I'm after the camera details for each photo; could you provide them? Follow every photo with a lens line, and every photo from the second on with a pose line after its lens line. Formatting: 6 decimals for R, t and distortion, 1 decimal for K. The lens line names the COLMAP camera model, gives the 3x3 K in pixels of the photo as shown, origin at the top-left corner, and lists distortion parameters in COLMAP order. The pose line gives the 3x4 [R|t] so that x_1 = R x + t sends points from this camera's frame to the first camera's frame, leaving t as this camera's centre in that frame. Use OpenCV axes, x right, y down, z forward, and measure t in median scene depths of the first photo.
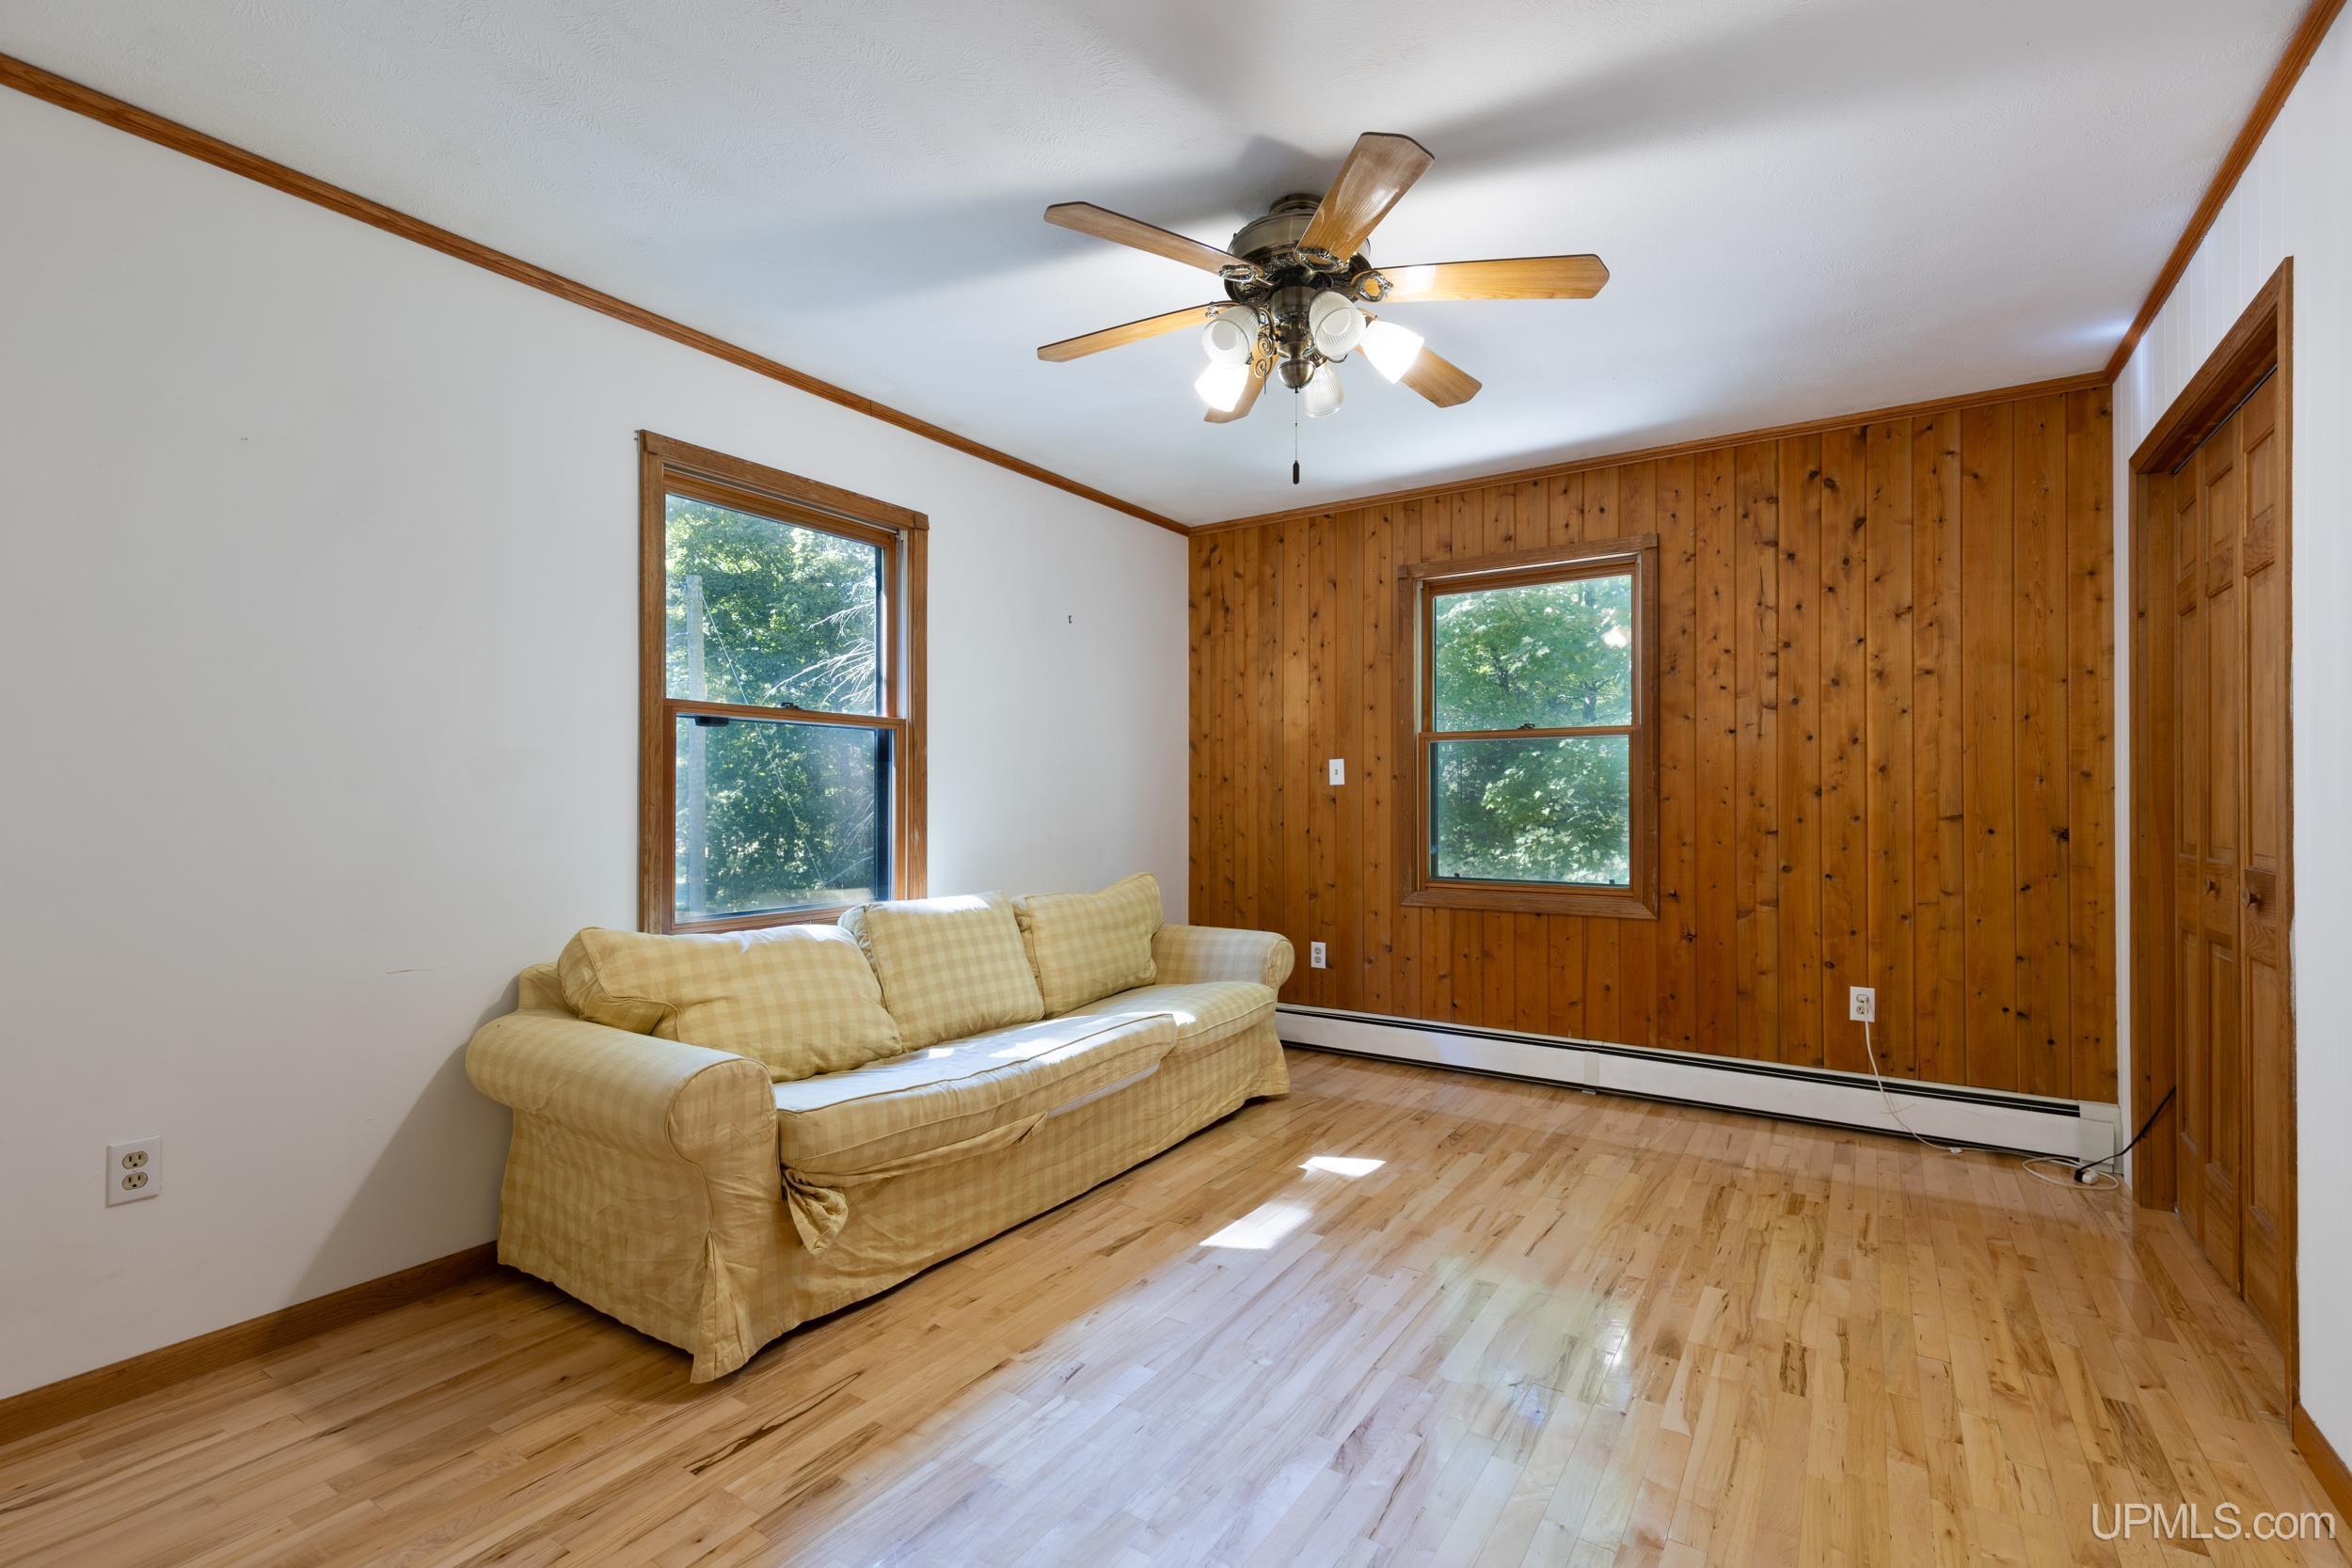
lens RADIAL K [[1049.4, 0, 1176.3], [0, 1049.4, 792.7], [0, 0, 1]] dist [0.001052, 0.000010]
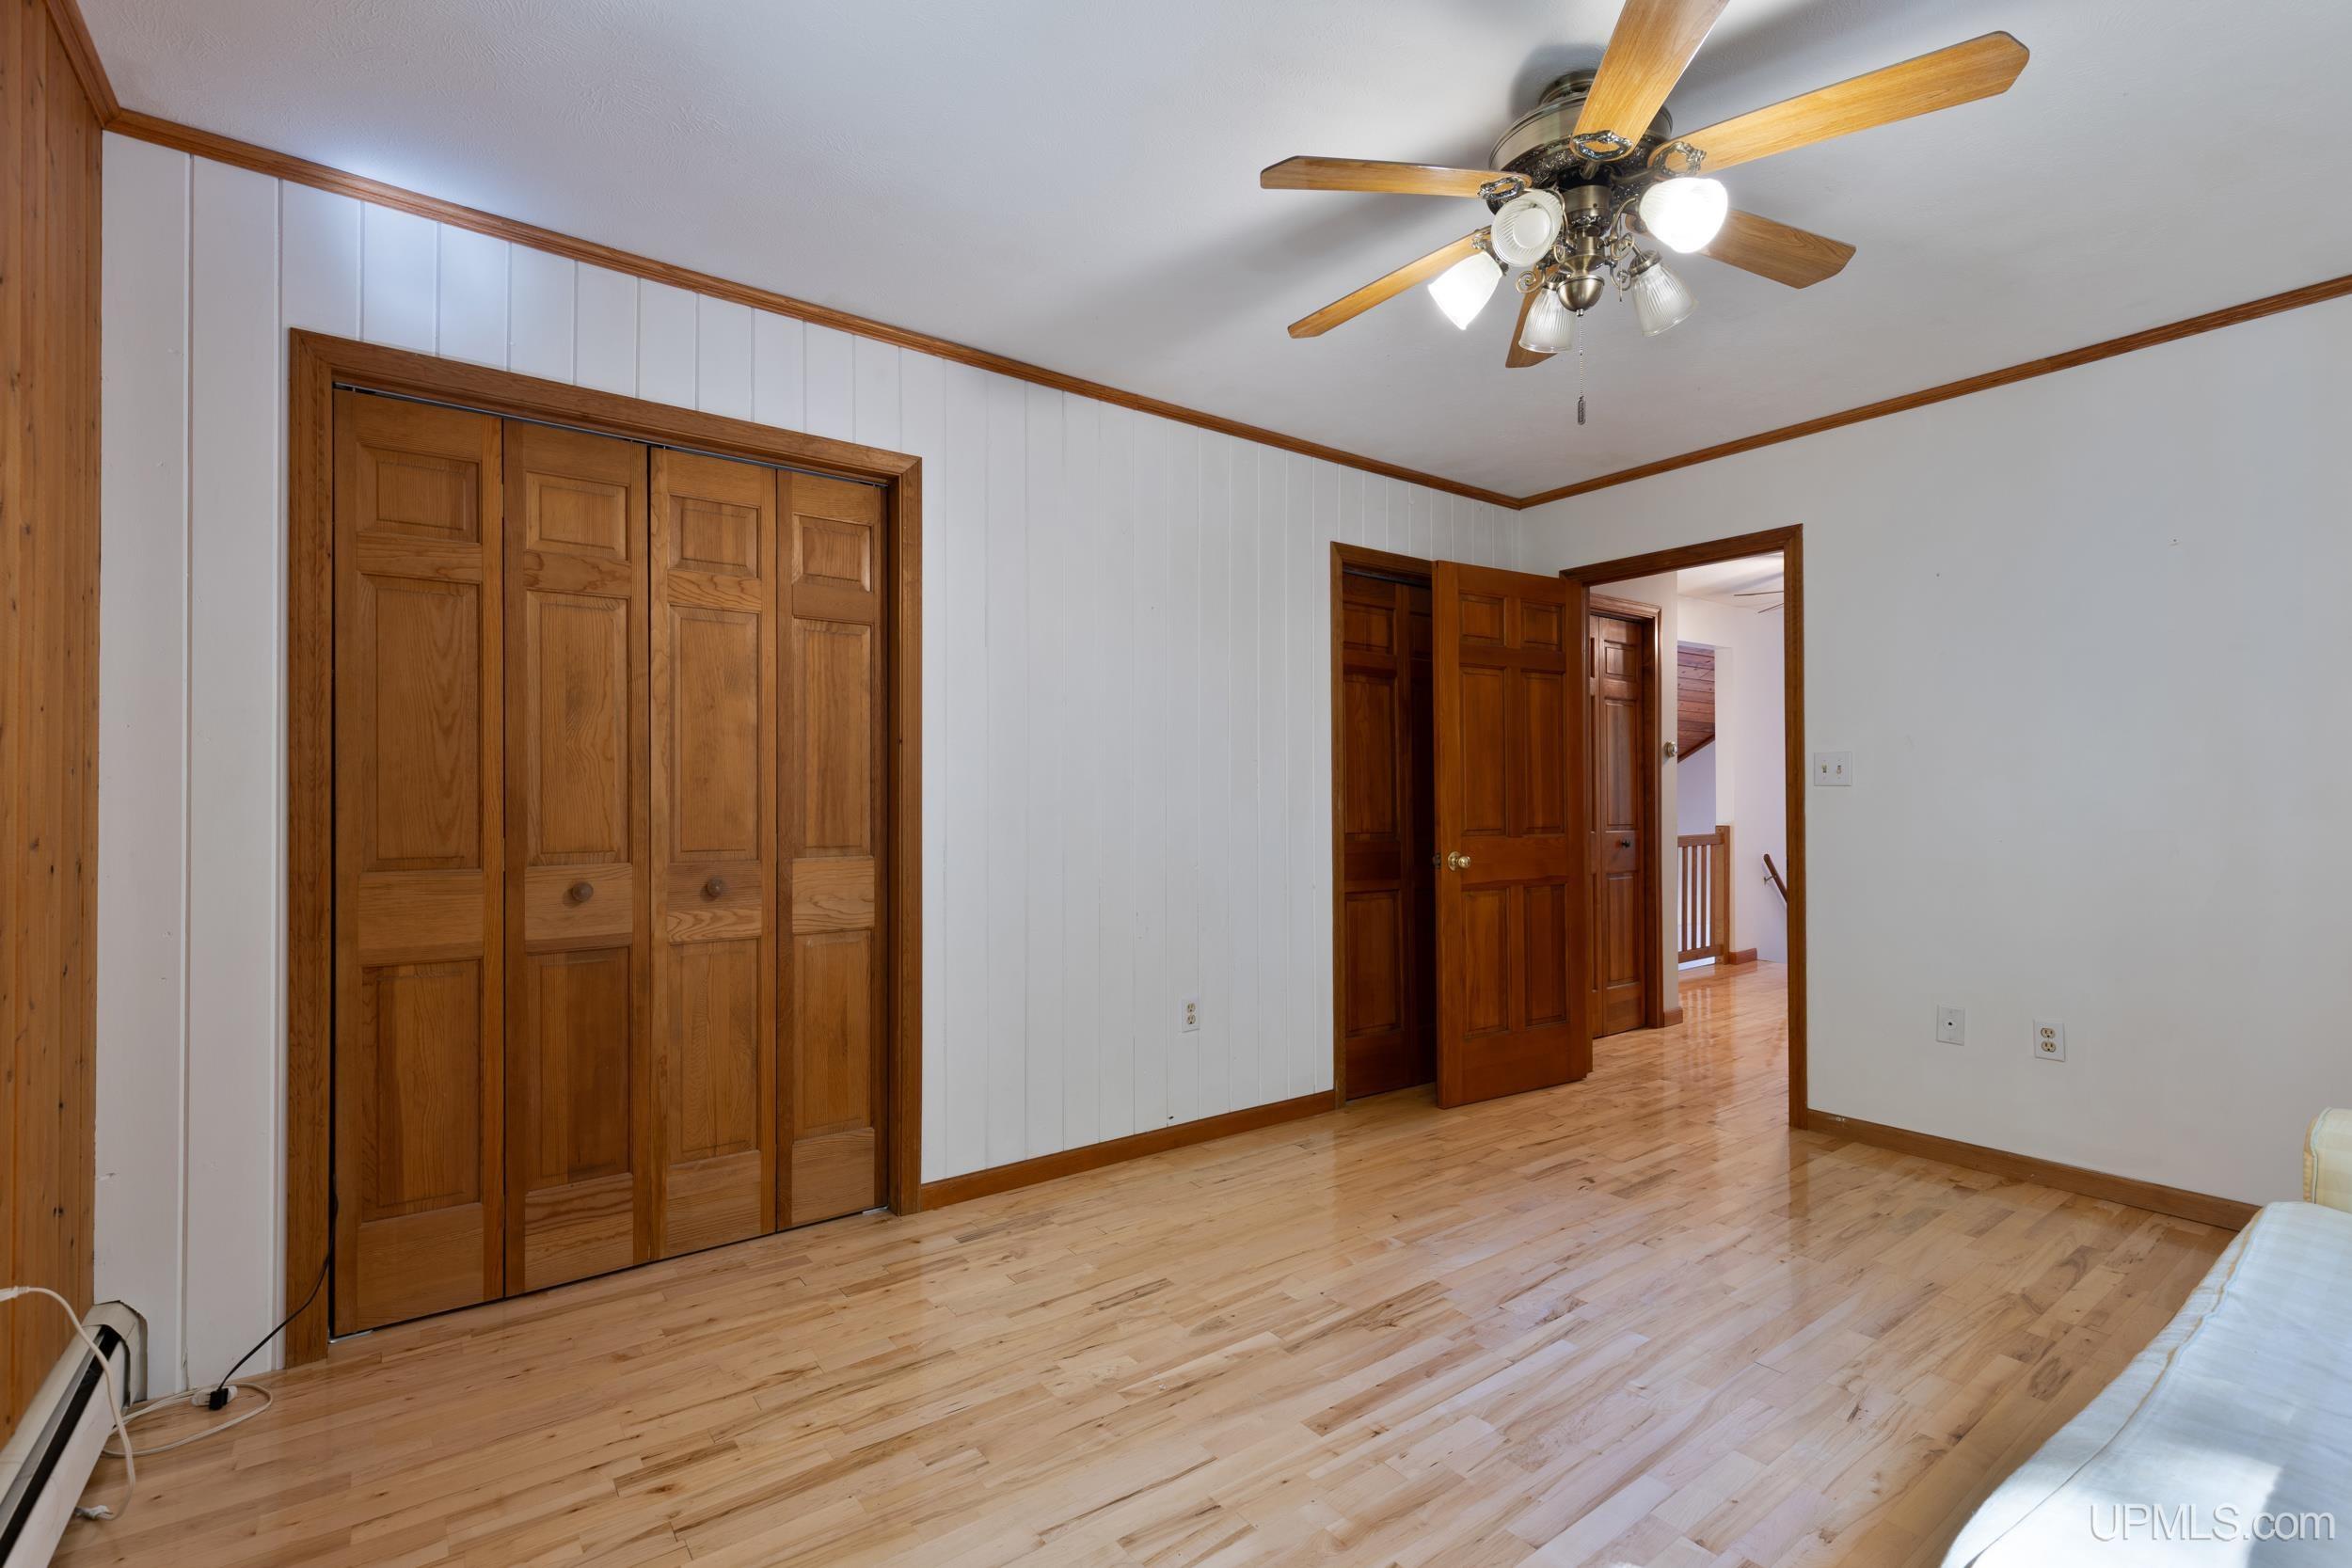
lens RADIAL K [[1049.4, 0, 1176.3], [0, 1049.4, 790.9], [0, 0, 1]] dist [0.001052, 0.000010]
pose [[-0.937402, 0.000452, 0.348248, 0.143502], [-0.003555, 0.999935, -0.010866, 0.004905], [-0.348230, -0.011424, -0.937339, 2.107009]]
